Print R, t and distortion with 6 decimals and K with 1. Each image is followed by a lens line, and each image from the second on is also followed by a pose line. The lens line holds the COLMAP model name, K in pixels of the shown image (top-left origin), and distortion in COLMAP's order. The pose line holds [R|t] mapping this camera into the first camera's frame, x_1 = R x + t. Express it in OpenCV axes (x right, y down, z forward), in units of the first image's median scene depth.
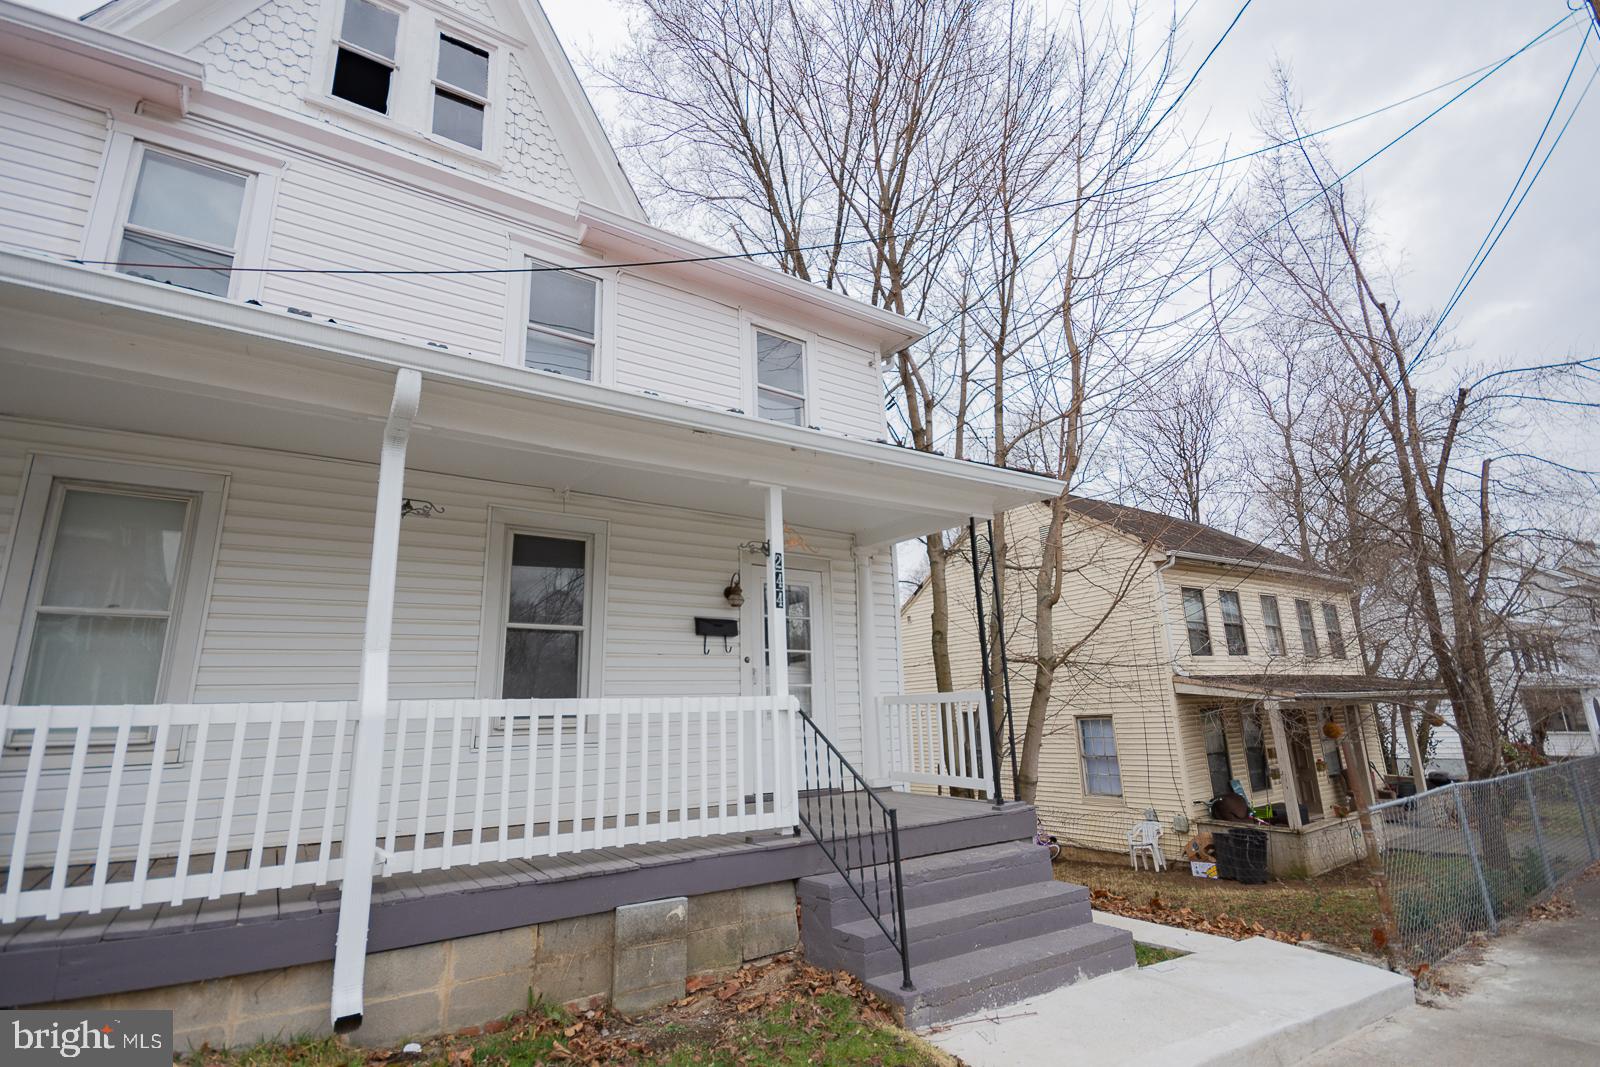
lens RADIAL K [[752.9, 0, 800.8], [0, 752.9, 539.2], [0, 0, 1]] dist [0.021113, -0.018156]
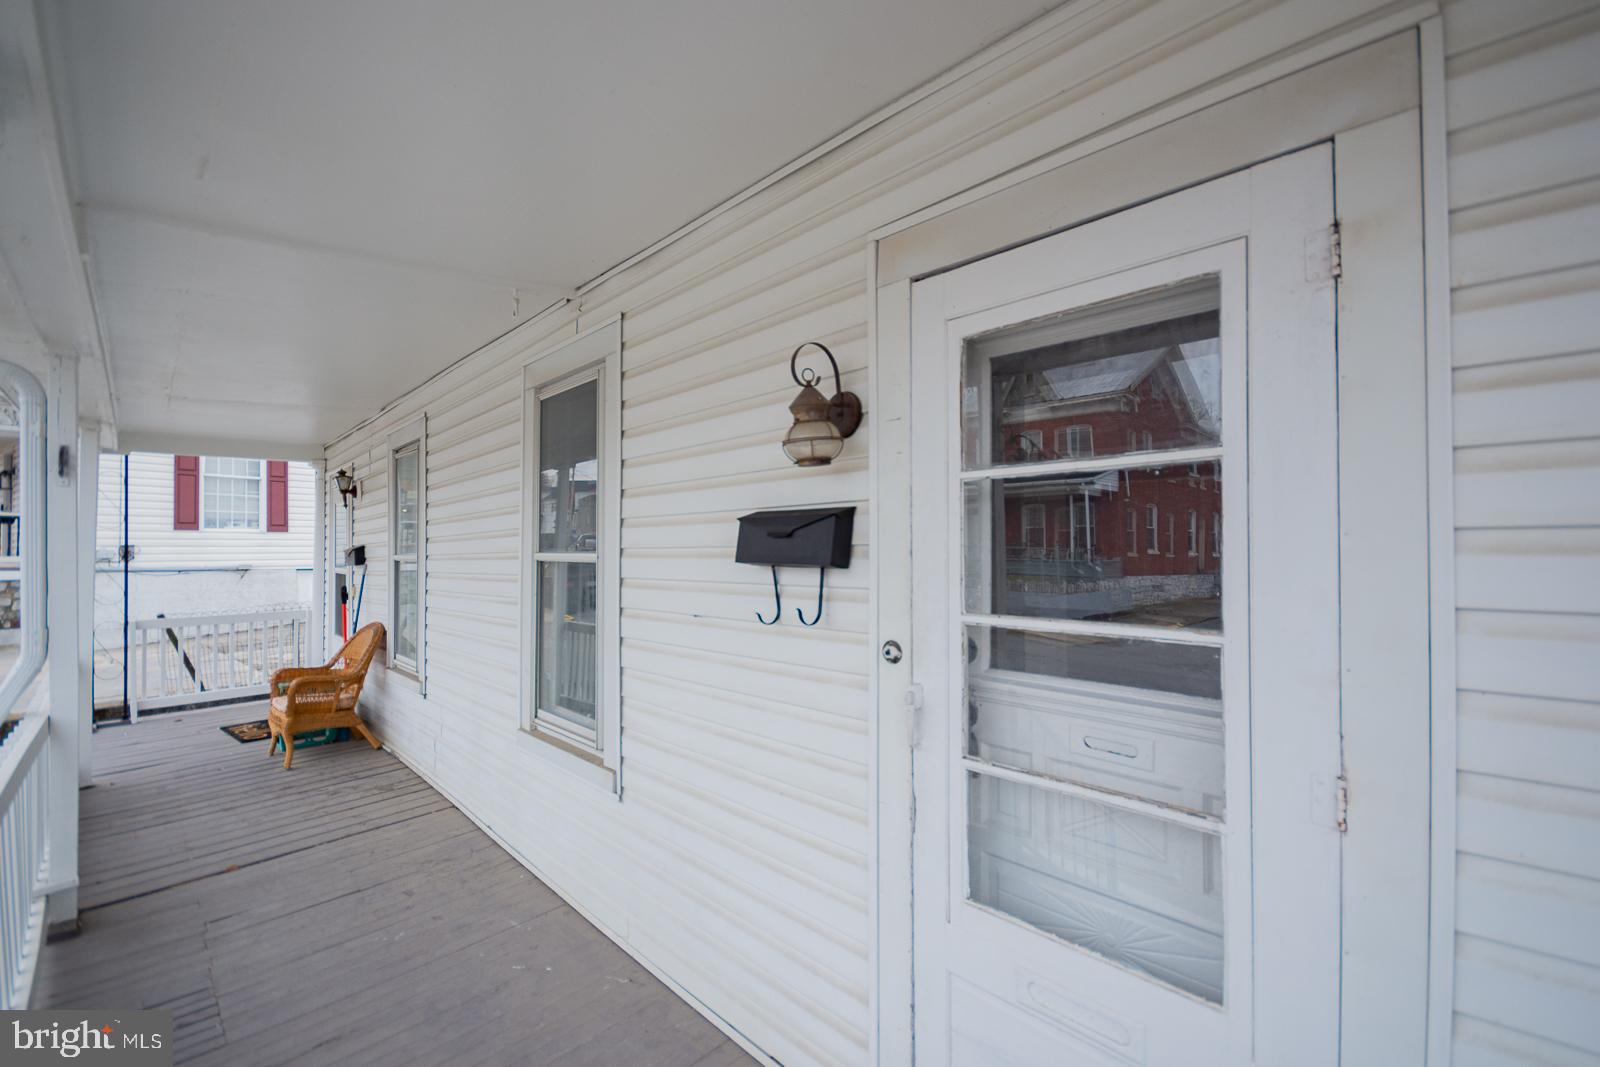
lens RADIAL K [[698.5, 0, 800.0], [0, 698.5, 533.5], [0, 0, 1]] dist [-0.001515, -0.000318]
pose [[0.159268, 0.015778, -0.987109, 0.201192], [0.239448, 0.969399, 0.054130, 0.116582], [0.957757, -0.244982, 0.150616, 1.123080]]
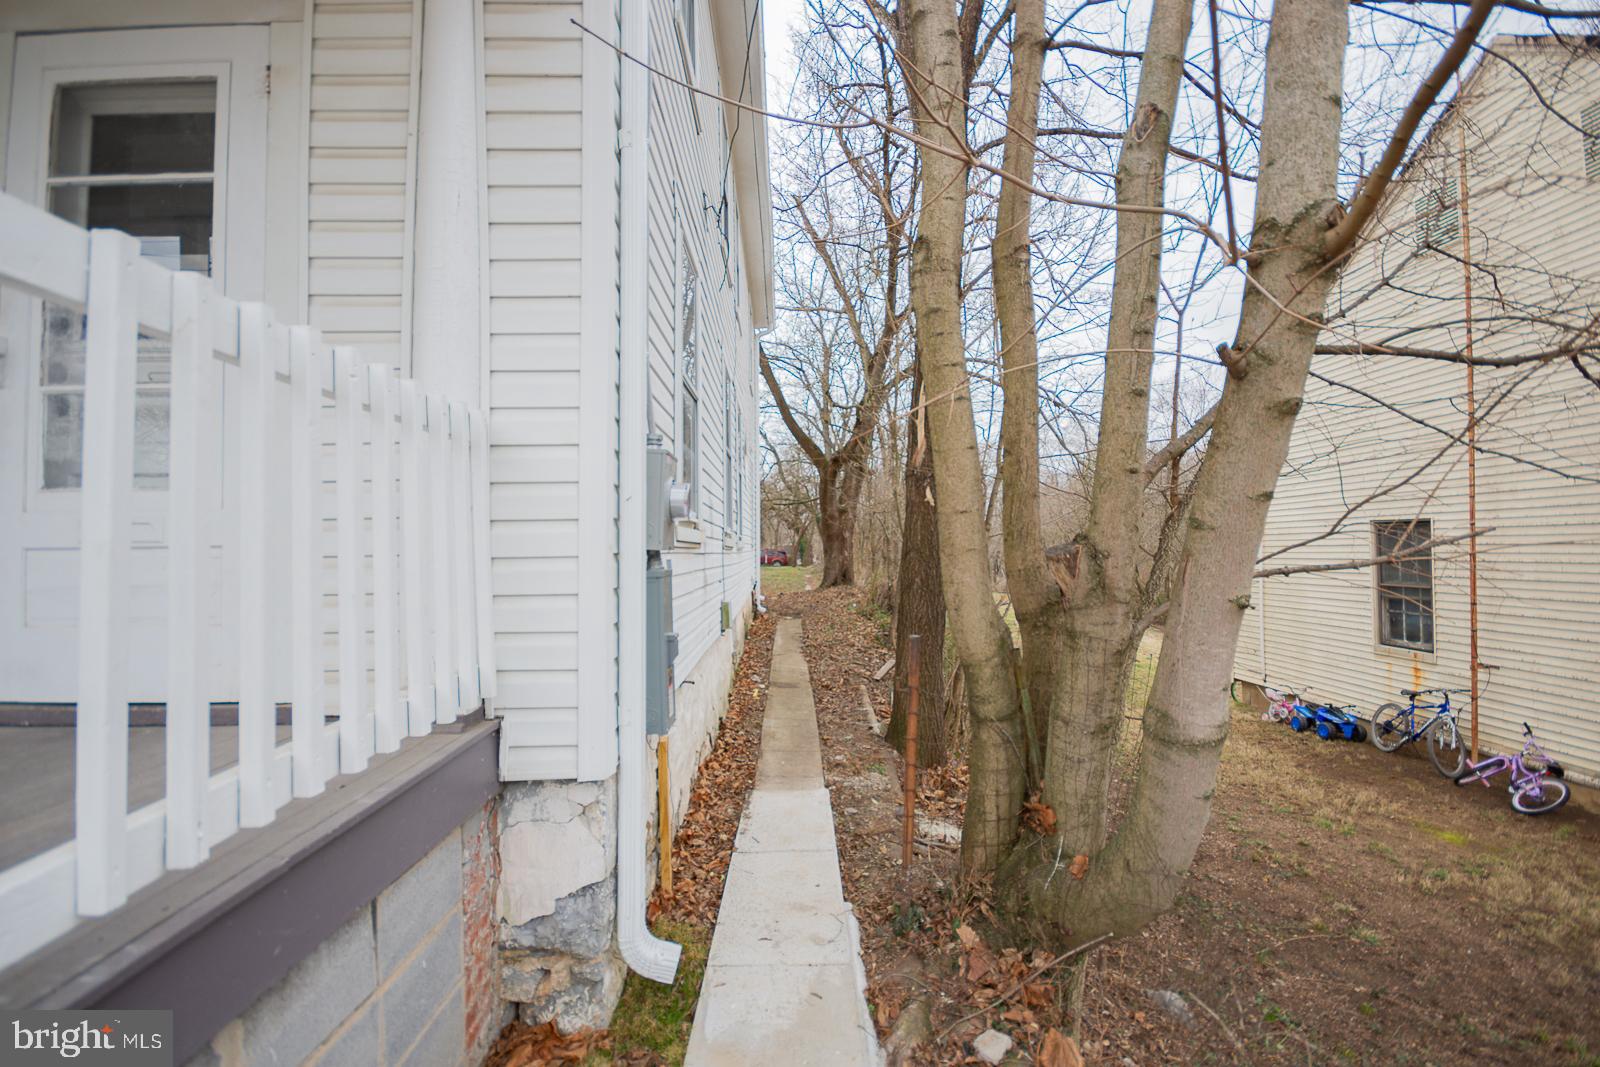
lens RADIAL K [[711.4, 0, 800.0], [0, 711.4, 533.5], [0, 0, 1]] dist [0.001623, -0.012200]
pose [[0.831241, 0.005753, -0.555883, 0.481934], [0.119689, 0.974643, 0.189064, 0.283998], [0.542875, -0.223691, 0.809474, 1.104346]]
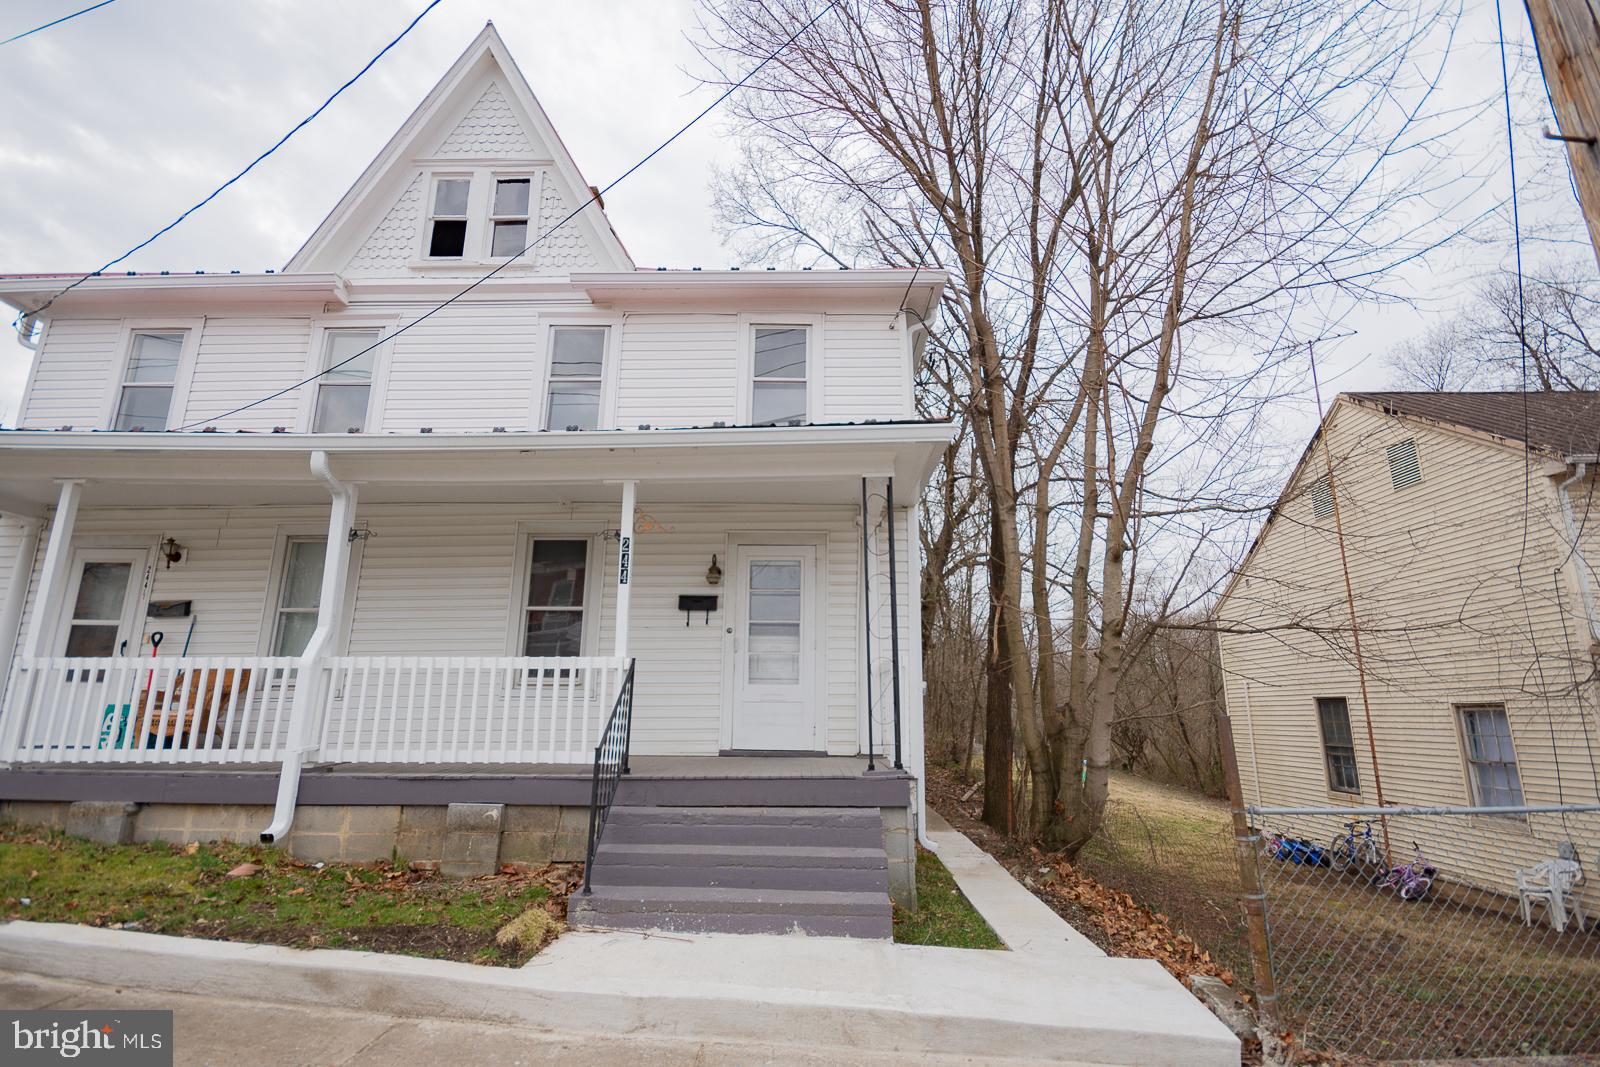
lens RADIAL K [[775.2, 0, 800.2], [0, 775.2, 536.0], [0, 0, 1]] dist [0.003040, -0.001186]
pose [[0.814767, -0.095839, -0.571813, 0.817797], [0.106468, 0.994204, -0.014929, 0.058403], [0.569929, -0.048716, 0.820248, 0.147728]]
